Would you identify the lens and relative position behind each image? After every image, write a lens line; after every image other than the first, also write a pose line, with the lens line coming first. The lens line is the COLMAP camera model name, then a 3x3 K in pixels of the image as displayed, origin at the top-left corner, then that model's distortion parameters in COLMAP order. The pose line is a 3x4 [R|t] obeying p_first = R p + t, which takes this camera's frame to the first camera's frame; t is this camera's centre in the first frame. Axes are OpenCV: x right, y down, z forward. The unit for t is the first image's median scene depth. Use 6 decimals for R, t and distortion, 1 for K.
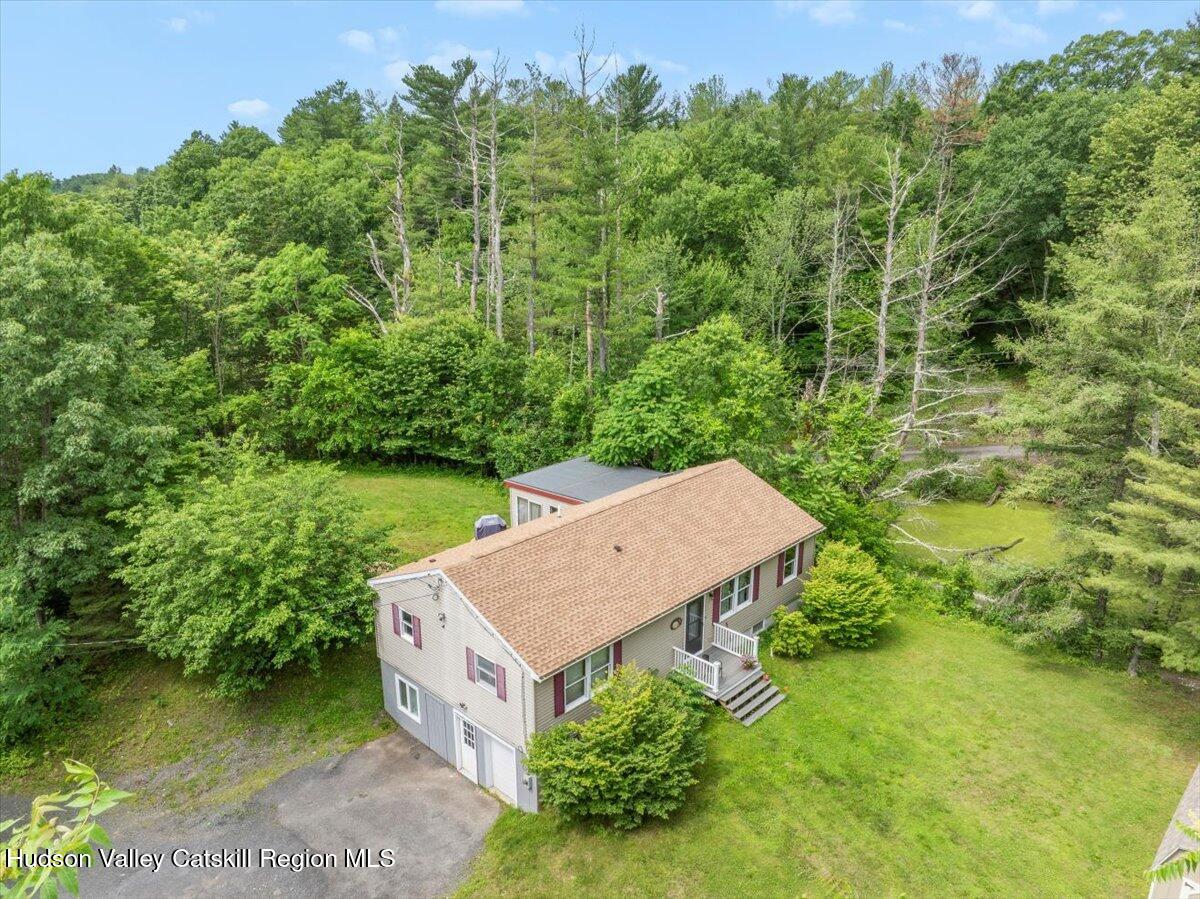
lens RADIAL K [[817.6, 0, 600.0], [0, 817.6, 449.5], [0, 0, 1]] dist [-0.006686, -0.001940]
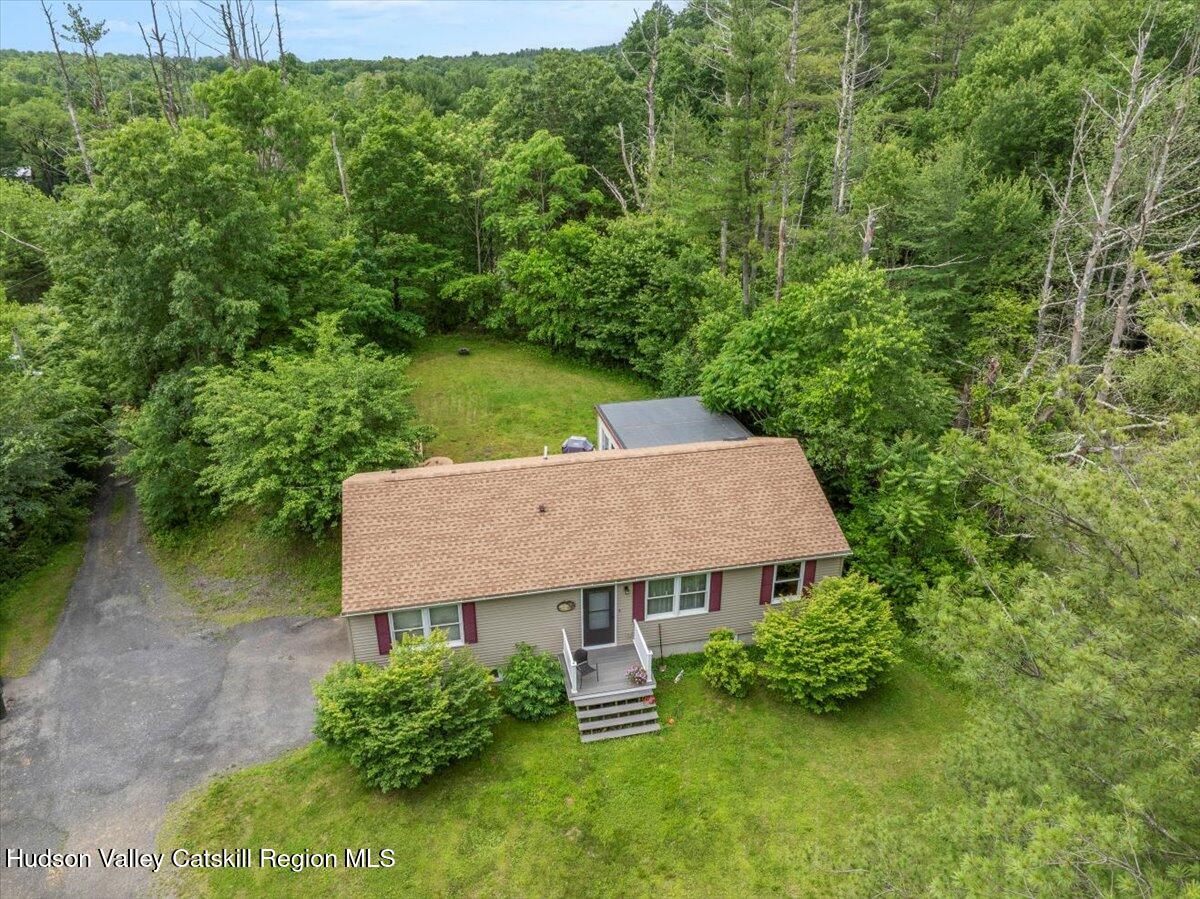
lens RADIAL K [[817.6, 0, 600.0], [0, 817.6, 449.5], [0, 0, 1]] dist [-0.006686, -0.001940]
pose [[0.840281, 0.234488, -0.488819, 0.456587], [-0.163529, 0.969256, 0.183848, -0.109496], [0.516901, -0.074548, 0.852793, 0.231544]]
